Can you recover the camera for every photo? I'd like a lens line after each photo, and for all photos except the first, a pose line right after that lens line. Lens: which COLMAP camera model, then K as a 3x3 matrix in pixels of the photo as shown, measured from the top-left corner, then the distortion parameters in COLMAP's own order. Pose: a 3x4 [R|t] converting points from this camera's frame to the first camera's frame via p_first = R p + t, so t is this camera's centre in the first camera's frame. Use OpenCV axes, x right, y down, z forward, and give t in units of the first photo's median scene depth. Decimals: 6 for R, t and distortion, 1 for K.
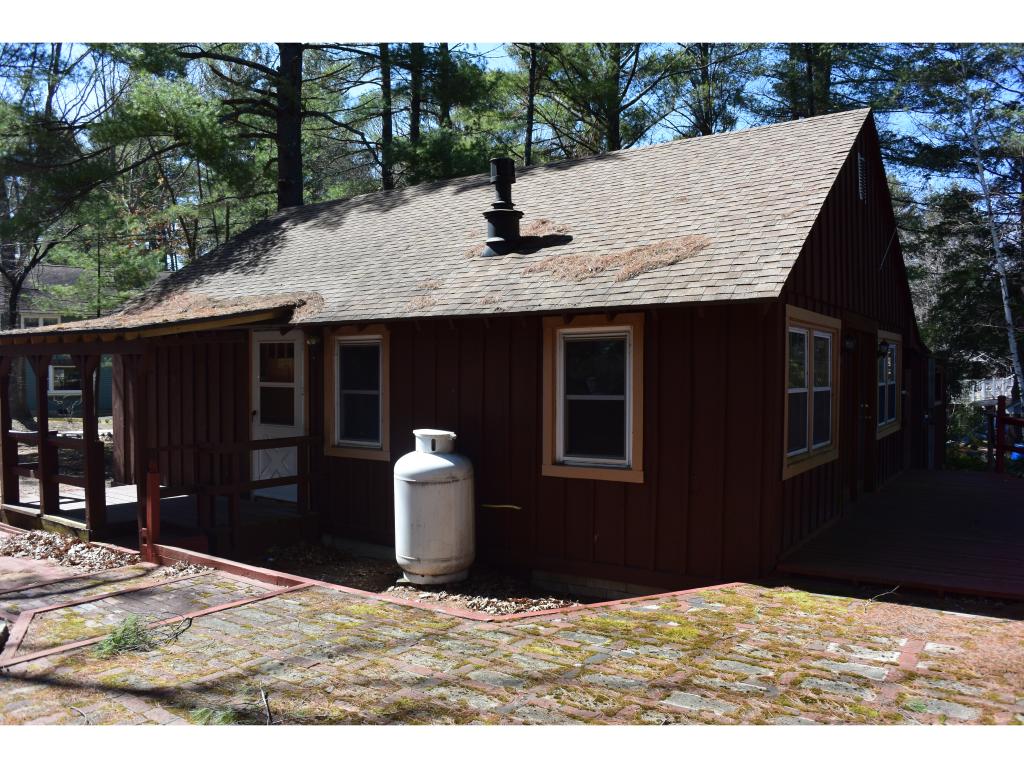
lens RADIAL K [[808.1, 0, 511.2], [0, 808.1, 385.8], [0, 0, 1]] dist [-0.103299, 0.052628]
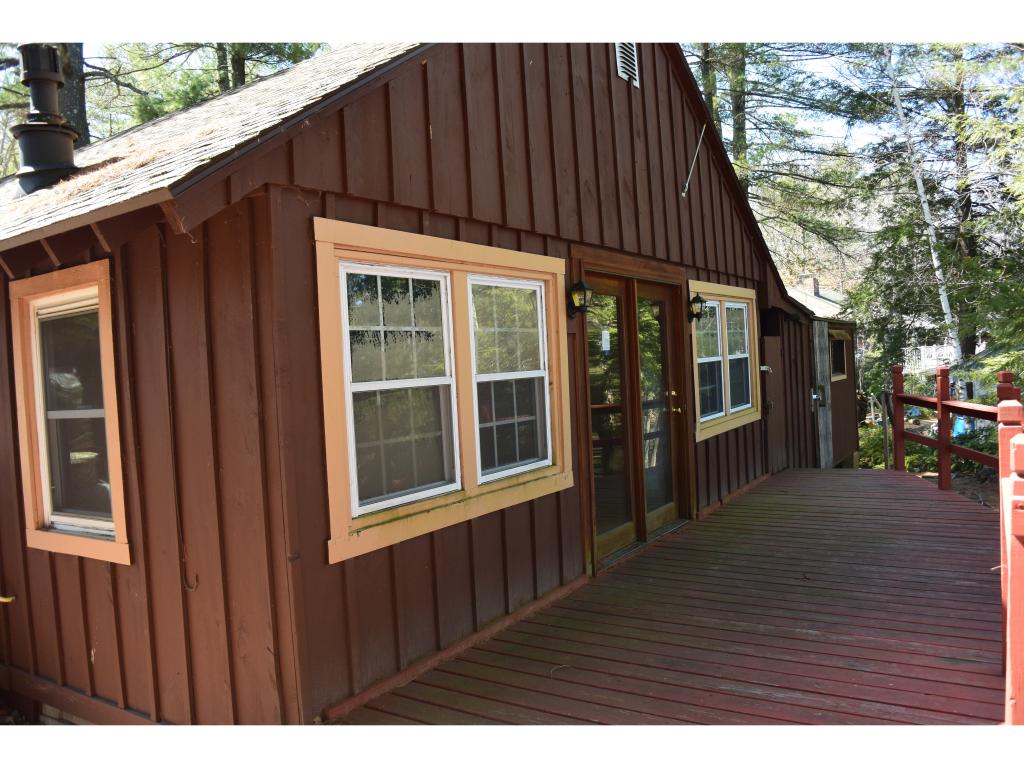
lens RADIAL K [[792.0, 0, 511.3], [0, 792.0, 384.9], [0, 0, 1]] dist [-0.077713, 0.004197]
pose [[0.998261, -0.054915, 0.021416, 0.290699], [0.054679, 0.998438, 0.011490, 0.003105], [-0.022014, -0.010299, 0.999705, 0.321746]]
